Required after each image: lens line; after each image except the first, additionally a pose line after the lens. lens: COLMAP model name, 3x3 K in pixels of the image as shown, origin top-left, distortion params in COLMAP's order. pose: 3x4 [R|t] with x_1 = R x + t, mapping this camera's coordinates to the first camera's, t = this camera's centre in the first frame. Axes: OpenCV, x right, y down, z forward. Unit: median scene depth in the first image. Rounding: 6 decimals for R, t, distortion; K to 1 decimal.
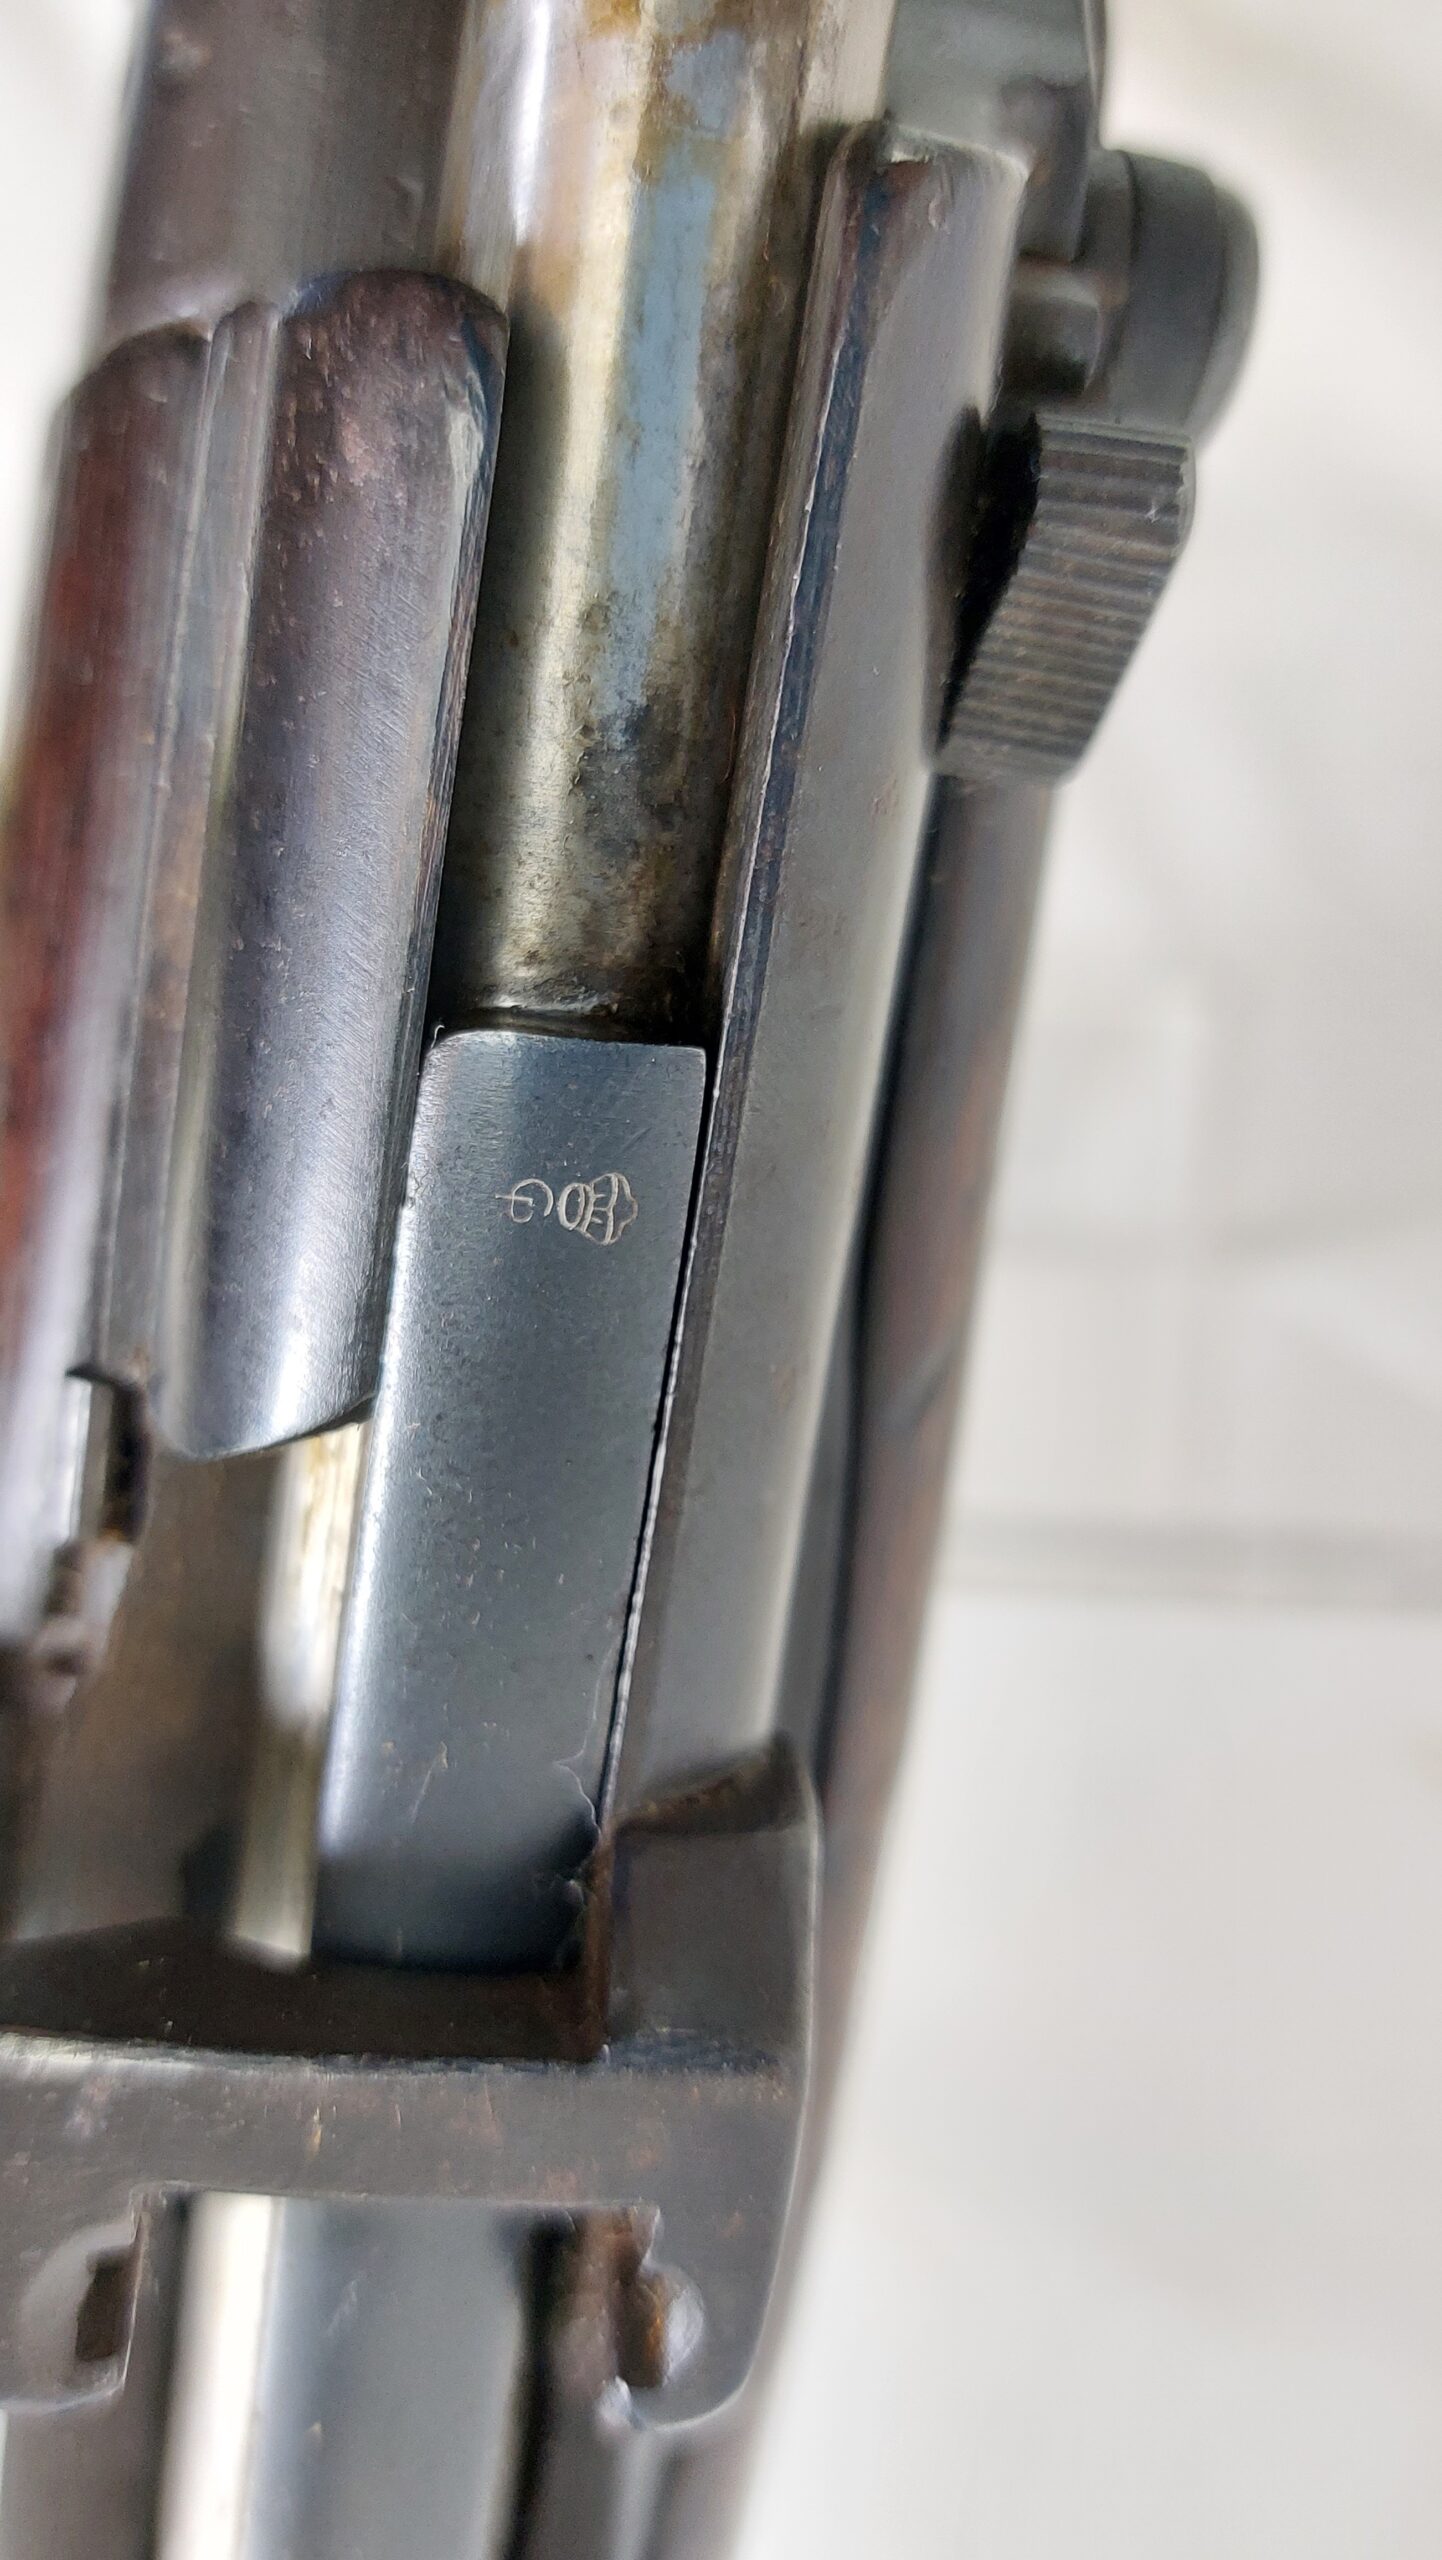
lens RADIAL K [[1933.1, 0, 707.2], [0, 1933.1, 1303.6], [0, 0, 1]] dist [-0.043438, -0.003319]
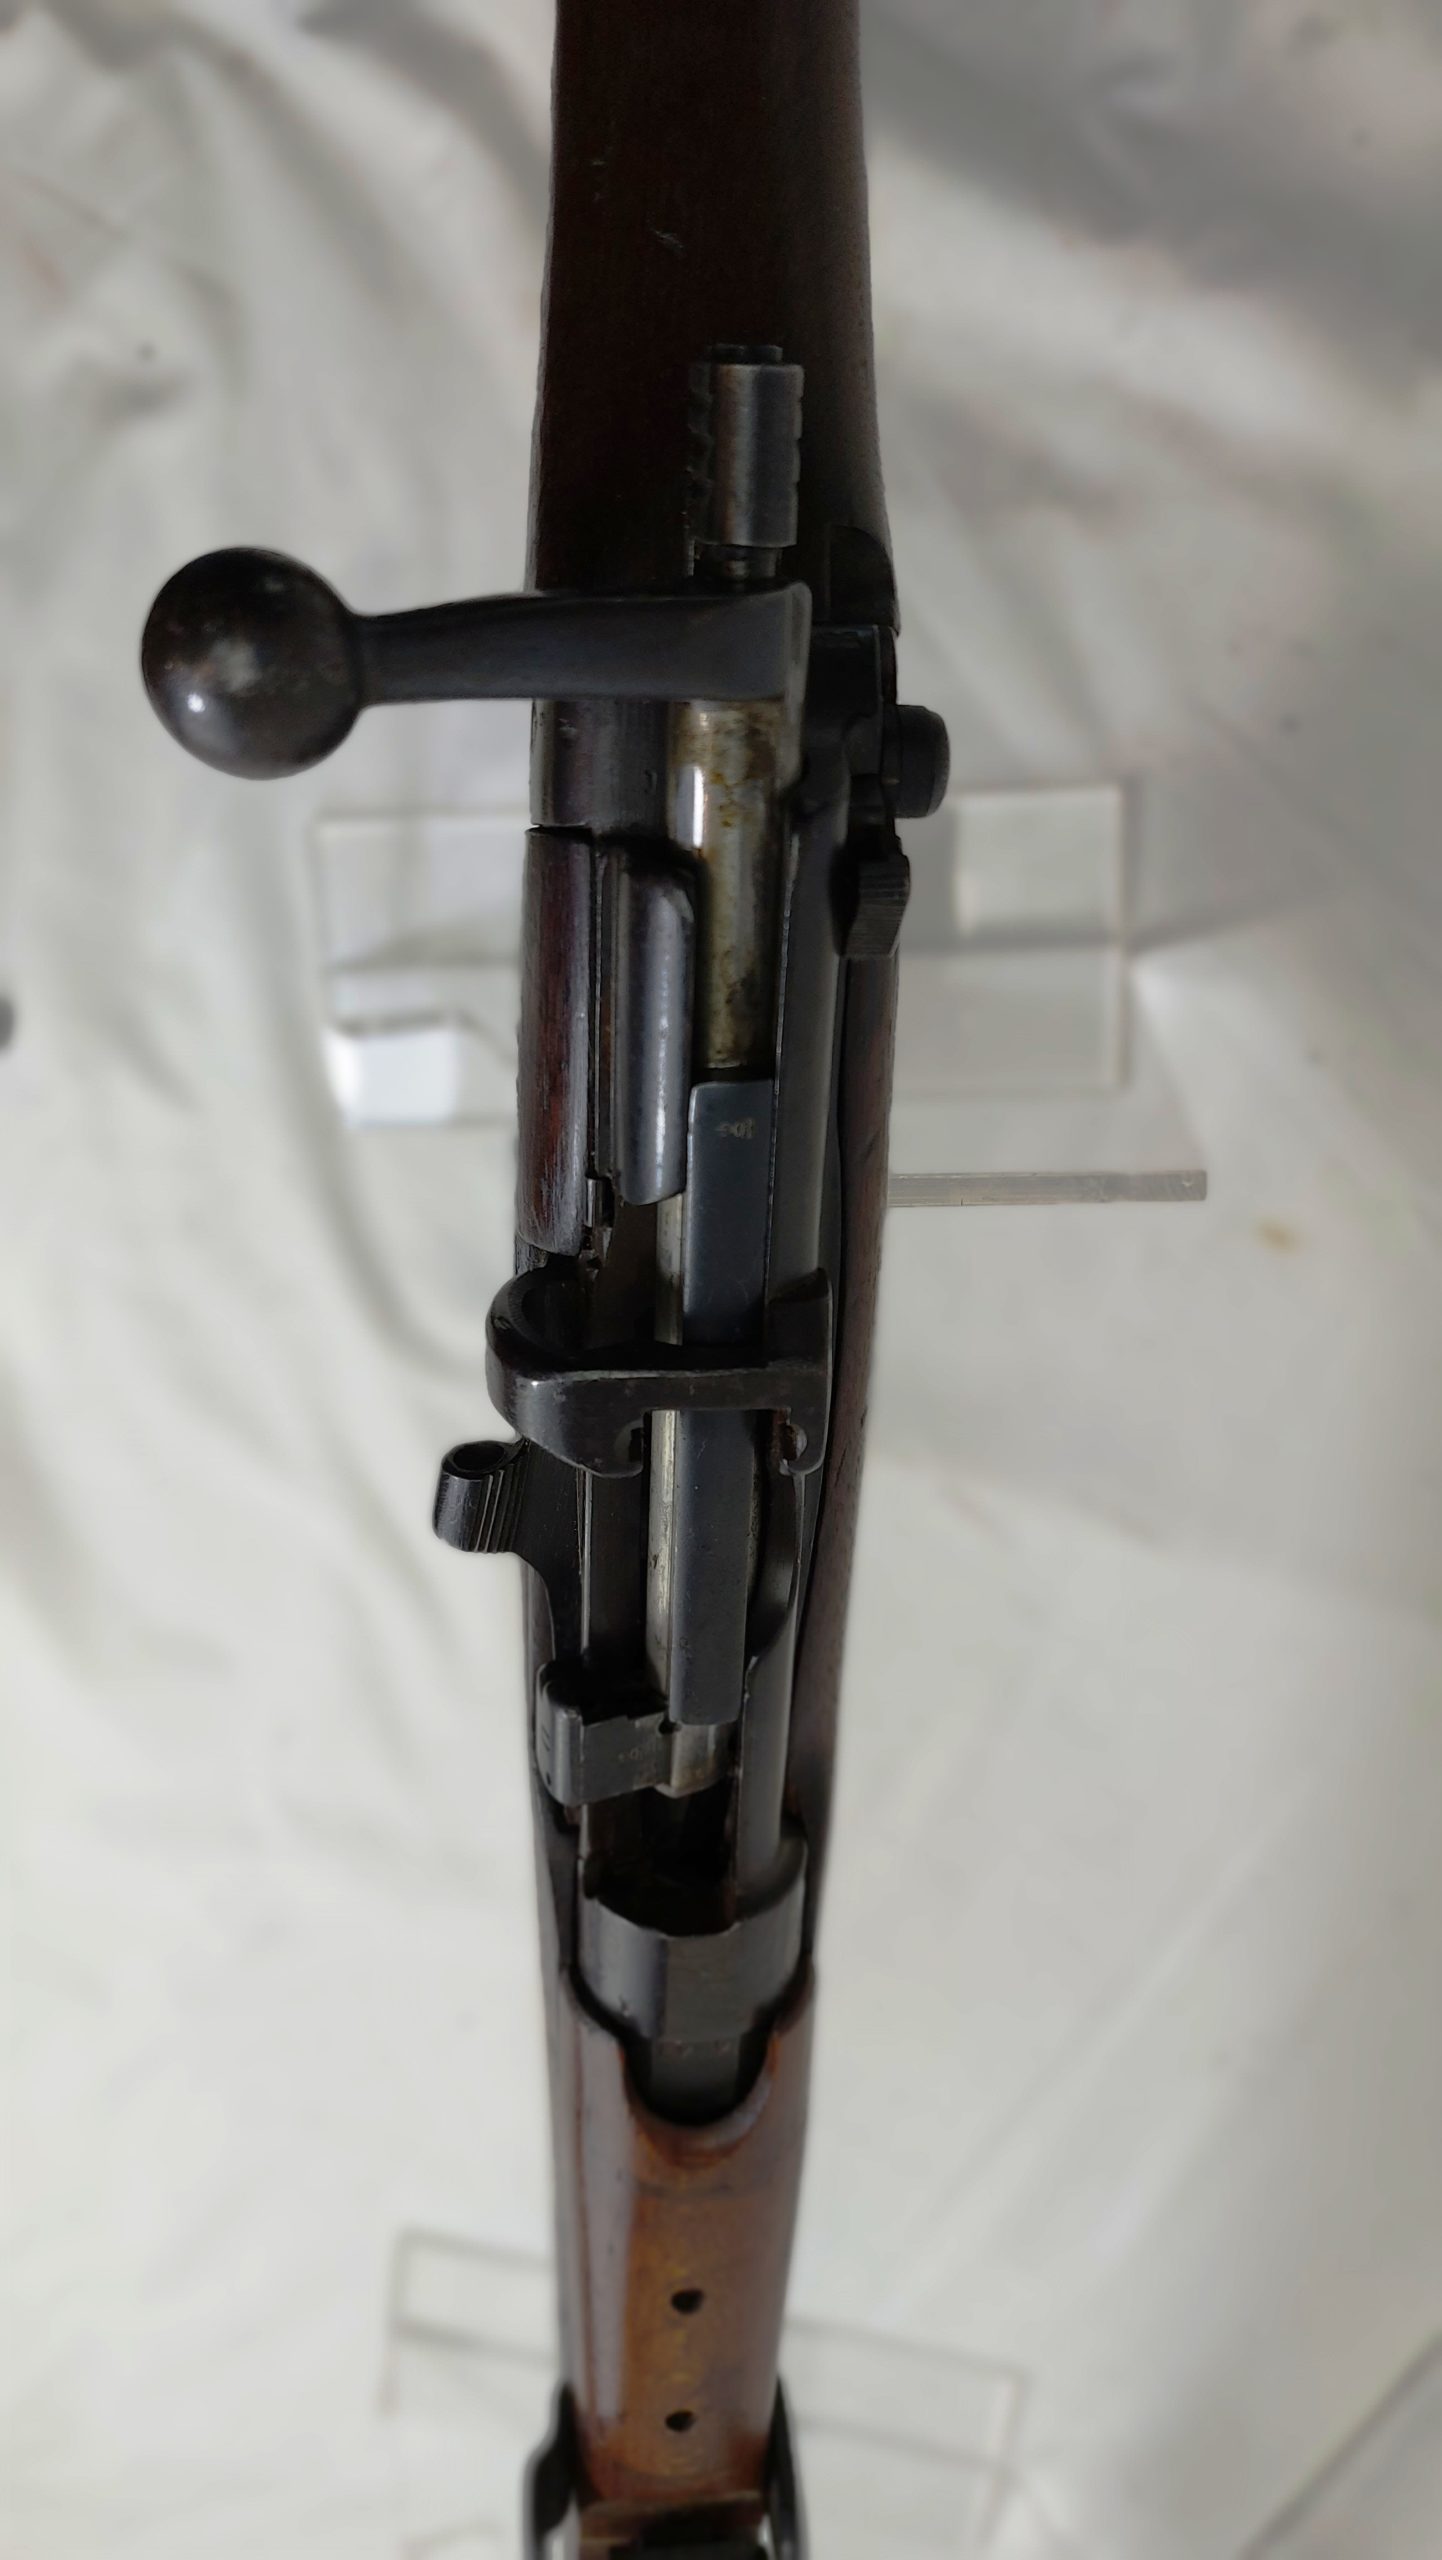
lens RADIAL K [[1933.1, 0, 721.2], [0, 1933.1, 1277.1], [0, 0, 1]] dist [-0.043438, -0.003319]
pose [[0.990250, -0.068499, -0.121295, 0.292308], [0.097645, 0.962340, 0.253706, -0.656335], [0.099348, -0.263076, 0.959646, -2.314334]]
